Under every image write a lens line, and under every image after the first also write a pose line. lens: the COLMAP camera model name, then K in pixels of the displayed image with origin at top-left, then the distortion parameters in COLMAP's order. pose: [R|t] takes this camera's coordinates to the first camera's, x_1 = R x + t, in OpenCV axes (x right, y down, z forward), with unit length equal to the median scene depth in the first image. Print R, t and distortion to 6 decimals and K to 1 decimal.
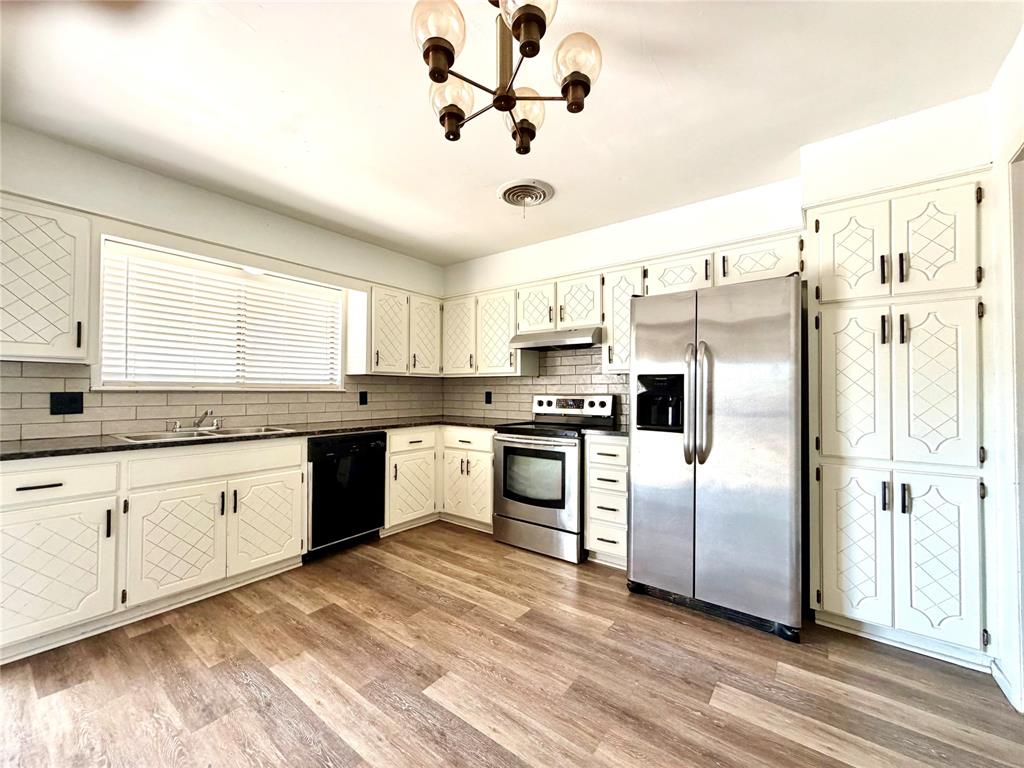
lens RADIAL K [[402.2, 0, 512.1], [0, 402.2, 384.1], [0, 0, 1]] dist [-0.002271, -0.000061]
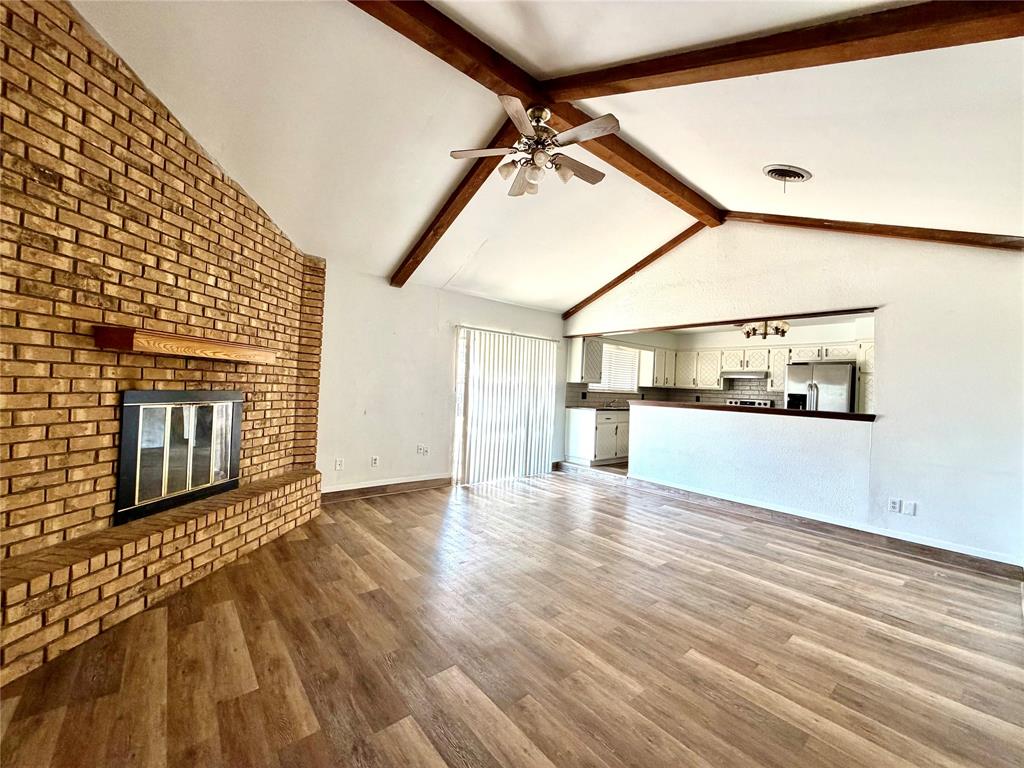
lens RADIAL K [[402.2, 0, 512.3], [0, 402.2, 384.6], [0, 0, 1]] dist [-0.002271, -0.000061]
pose [[0.973394, 0.033875, -0.226619, -0.699991], [-0.031921, 0.999415, 0.012281, -0.045524], [0.226902, -0.004720, 0.973906, -1.636721]]
